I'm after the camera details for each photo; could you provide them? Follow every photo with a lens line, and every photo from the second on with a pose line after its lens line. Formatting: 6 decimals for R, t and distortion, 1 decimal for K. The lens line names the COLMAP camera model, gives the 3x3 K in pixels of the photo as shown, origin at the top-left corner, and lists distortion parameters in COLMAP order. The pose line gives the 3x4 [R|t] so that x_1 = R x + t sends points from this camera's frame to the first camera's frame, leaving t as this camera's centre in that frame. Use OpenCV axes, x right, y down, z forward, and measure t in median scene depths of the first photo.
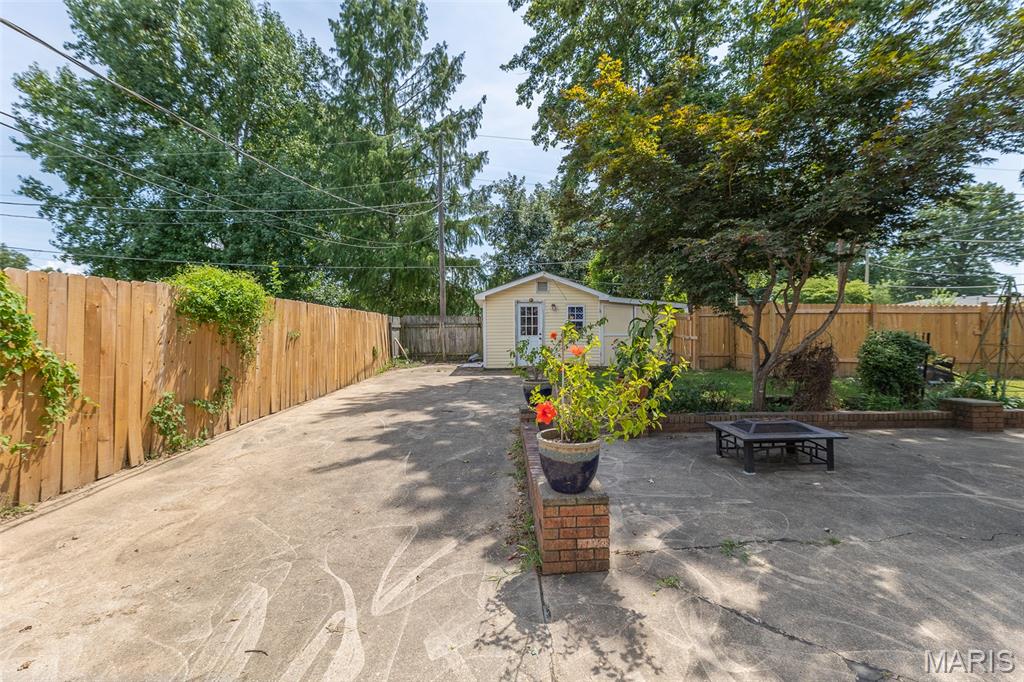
lens RADIAL K [[407.0, 0, 508.8], [0, 407.0, 333.2], [0, 0, 1]] dist [0.008279, -0.000826]
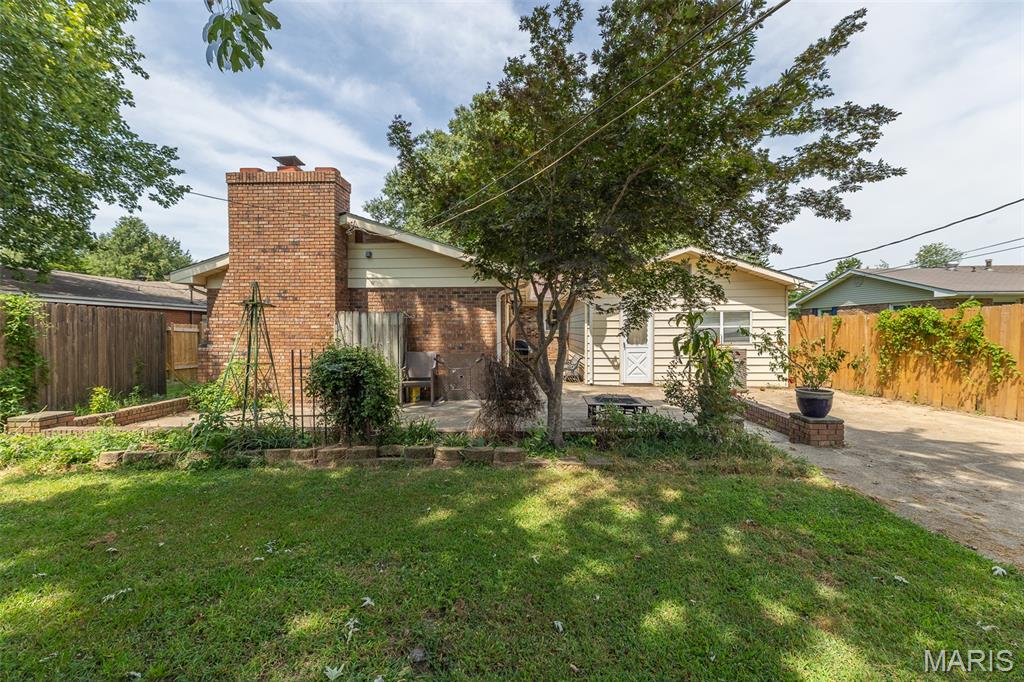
lens RADIAL K [[407.0, 0, 515.2], [0, 407.0, 332.0], [0, 0, 1]] dist [0.008279, -0.000826]
pose [[-0.997585, 0.008146, 0.068980, 0.628635], [0.009347, 0.999810, 0.017110, -0.043011], [-0.068827, 0.017714, -0.997471, 1.769666]]
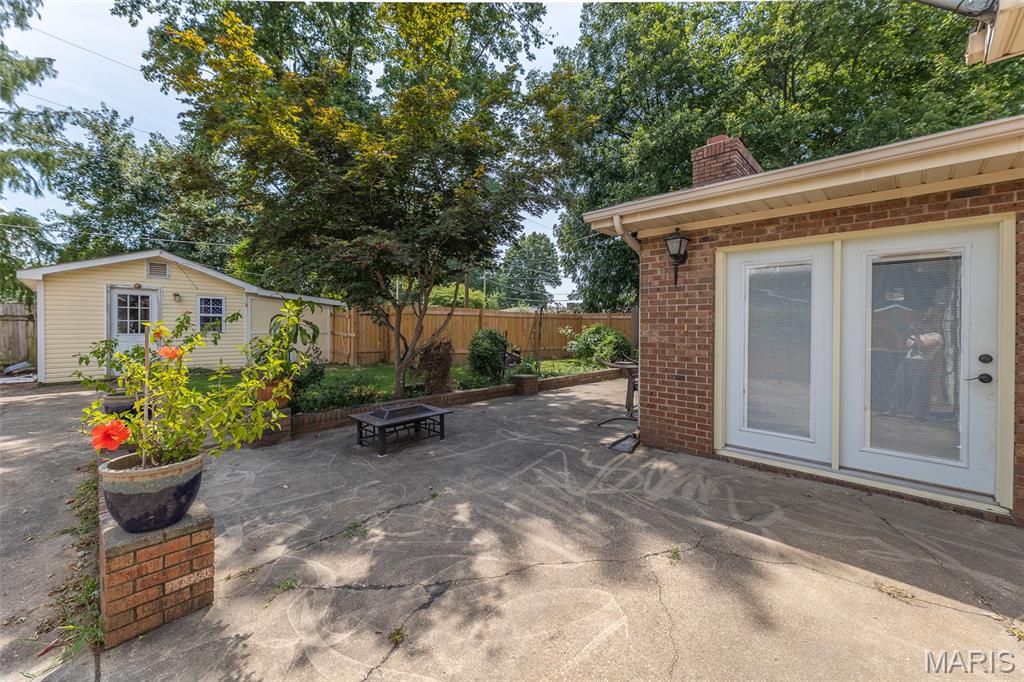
lens RADIAL K [[407.0, 0, 510.2], [0, 407.0, 329.4], [0, 0, 1]] dist [0.008279, -0.000826]
pose [[0.712682, 0.003839, 0.701476, 0.032868], [-0.001981, 0.999992, -0.003459, -0.000667], [-0.701484, 0.001075, 0.712684, -0.028329]]
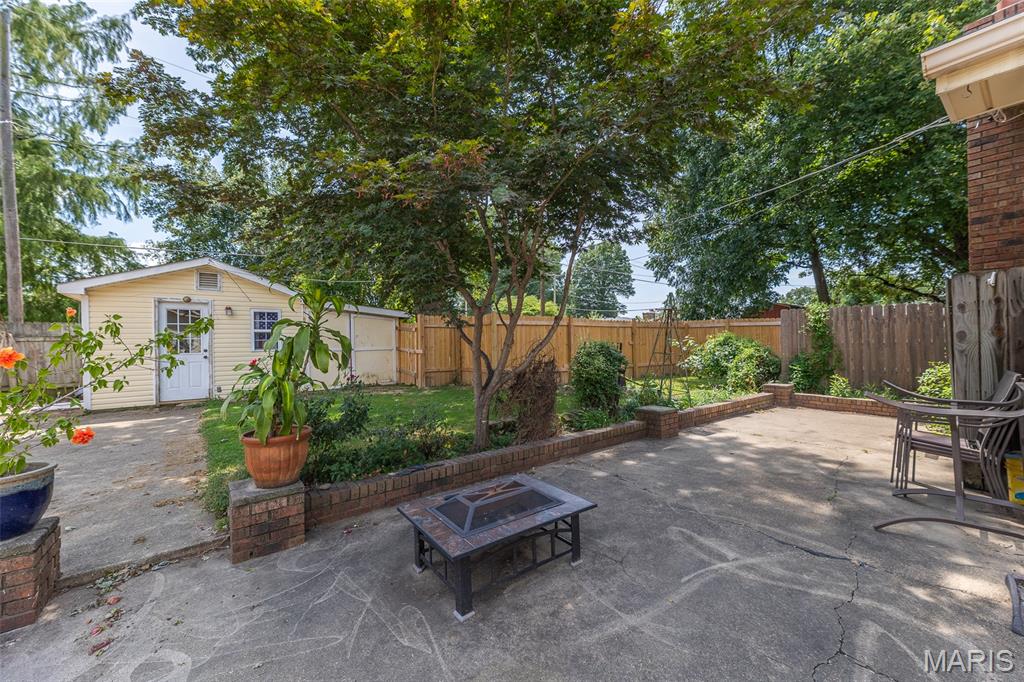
lens RADIAL K [[407.0, 0, 509.3], [0, 407.0, 340.7], [0, 0, 1]] dist [0.008279, -0.000826]
pose [[0.818085, -0.005856, 0.575068, 0.214994], [0.014702, 0.999834, -0.010734, 0.000614], [-0.574910, 0.017236, 0.818035, 0.339811]]
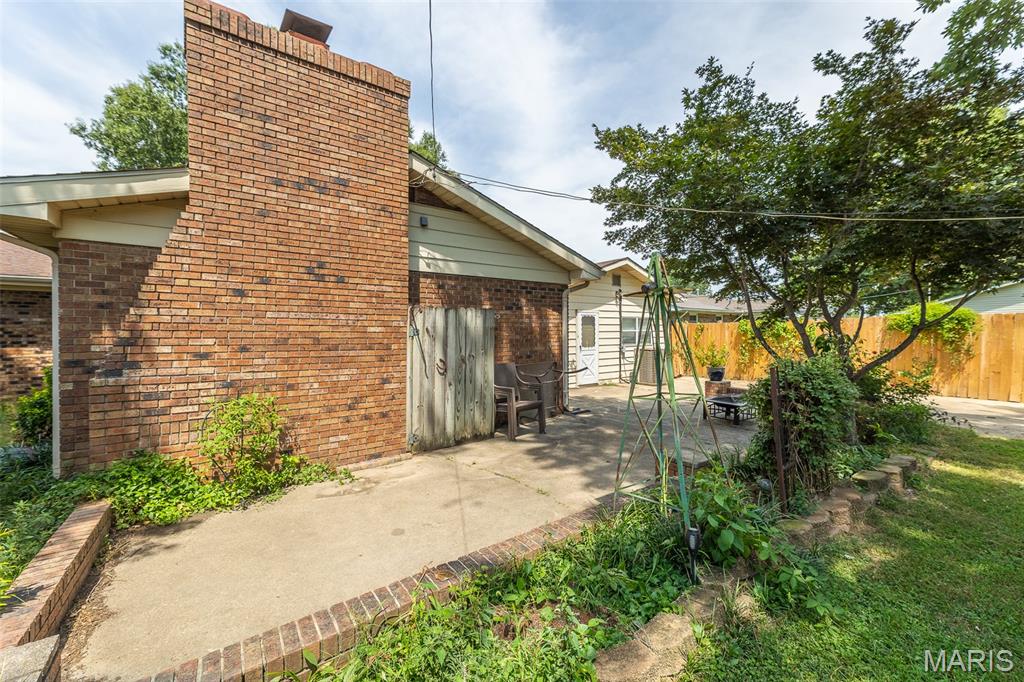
lens RADIAL K [[407.0, 0, 510.8], [0, 407.0, 332.1], [0, 0, 1]] dist [0.008279, -0.000826]
pose [[-0.825635, 0.008284, -0.564143, 1.623323], [0.000360, 0.999900, 0.014155, -0.049642], [0.564204, 0.011484, -0.825556, 1.278021]]
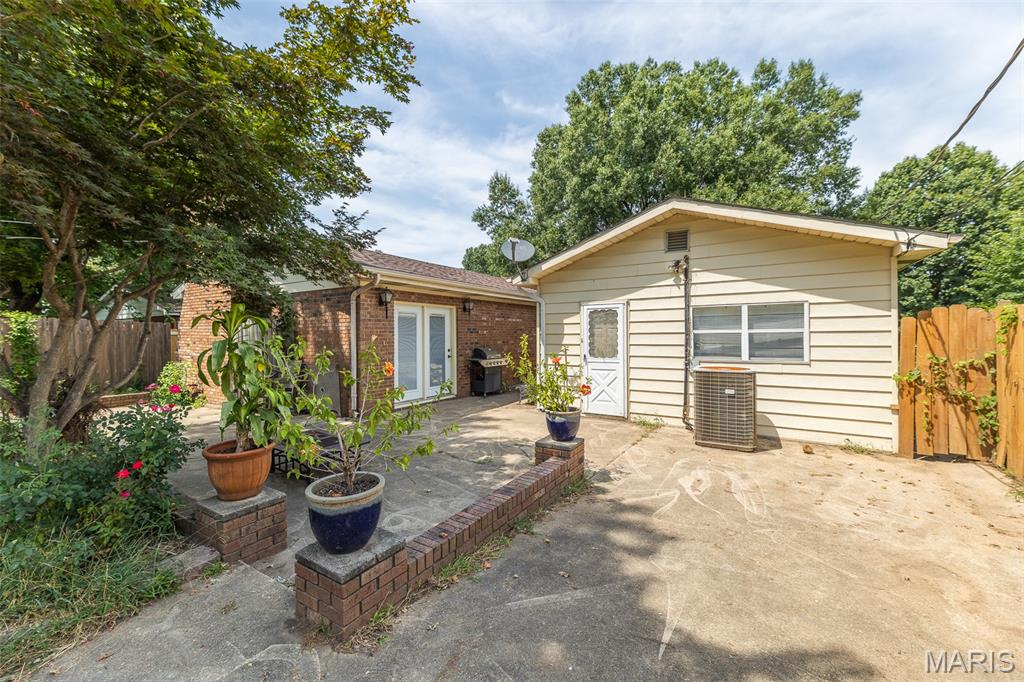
lens RADIAL K [[407.0, 0, 503.5], [0, 407.0, 336.1], [0, 0, 1]] dist [0.008279, -0.000826]
pose [[-0.826746, 0.006510, 0.562537, -0.265494], [0.015297, 0.999823, 0.010910, -0.035710], [-0.562367, 0.017625, -0.826700, 1.096368]]
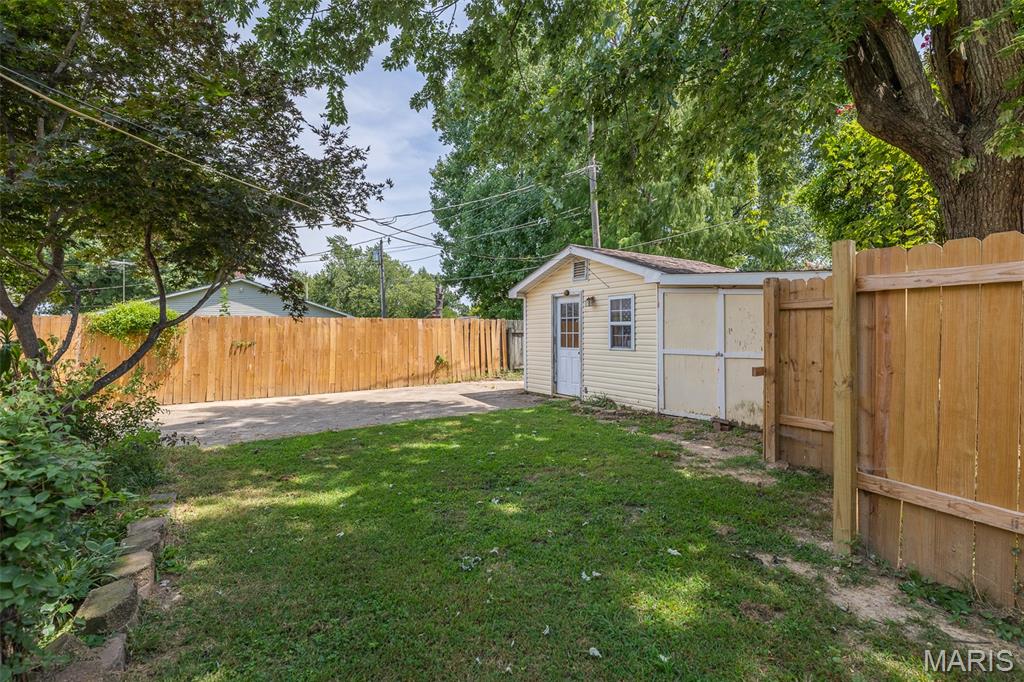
lens RADIAL K [[448.5, 0, 493.3], [0, 448.5, 333.0], [0, 0, 1]] dist [-0.000956, 0.000372]
pose [[0.502108, 0.004427, -0.864793, 1.296016], [-0.003023, 0.999990, 0.003364, -0.042480], [0.864799, 0.000925, 0.502117, 1.162236]]
